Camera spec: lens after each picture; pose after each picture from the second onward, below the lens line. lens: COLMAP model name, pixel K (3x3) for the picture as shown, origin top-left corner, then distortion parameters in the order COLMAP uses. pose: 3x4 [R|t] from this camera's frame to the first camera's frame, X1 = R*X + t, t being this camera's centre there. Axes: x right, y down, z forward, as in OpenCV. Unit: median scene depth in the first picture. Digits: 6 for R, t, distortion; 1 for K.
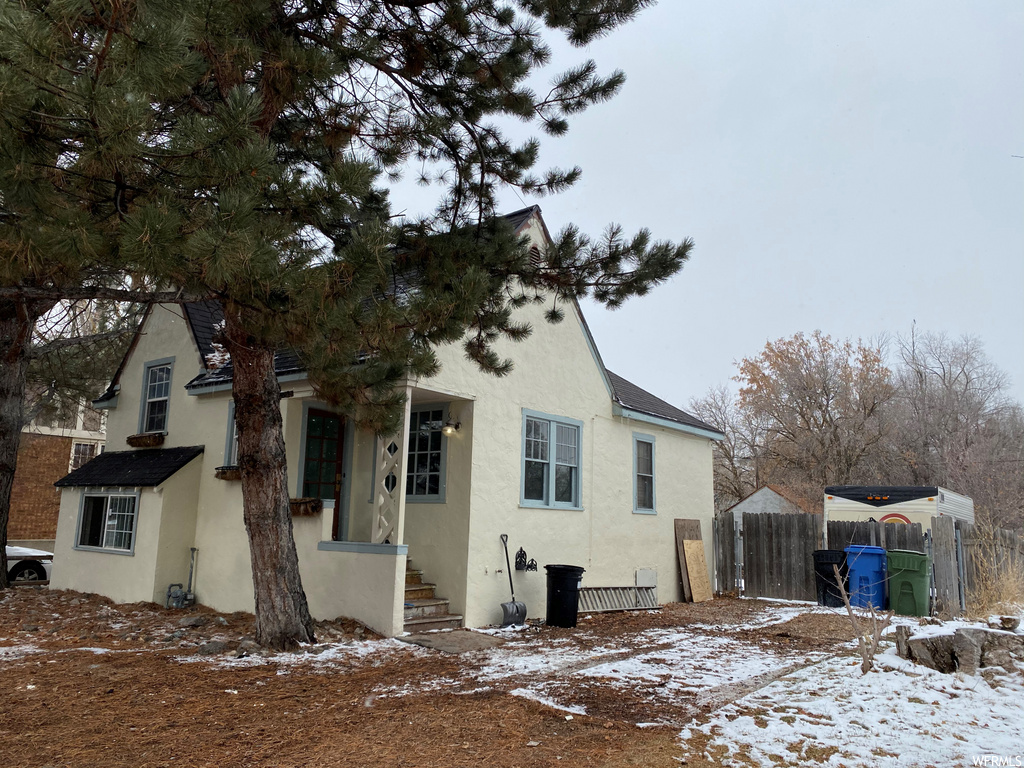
lens RADIAL K [[779.1, 0, 511.9], [0, 779.1, 384.3], [0, 0, 1]] dist [0.008303, 0.003355]
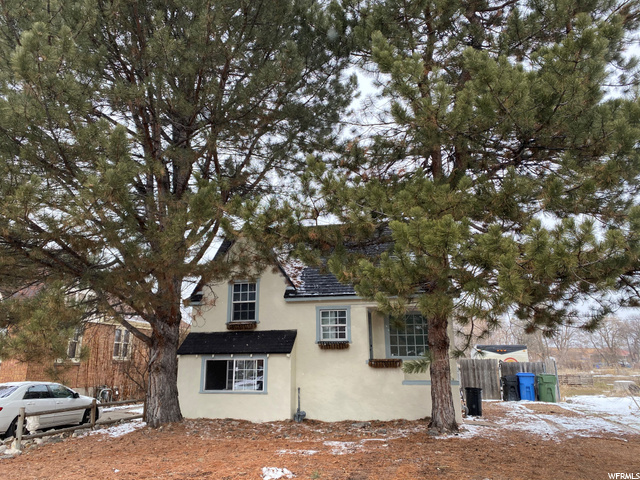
lens RADIAL K [[486.9, 0, 319.9], [0, 486.9, 239.9], [0, 0, 1]] dist [0.008303, 0.003355]
pose [[0.900188, 0.078159, 0.428430, -0.793877], [-0.047499, 0.995515, -0.081810, -0.037510], [-0.432903, 0.053294, 0.899864, -0.048888]]
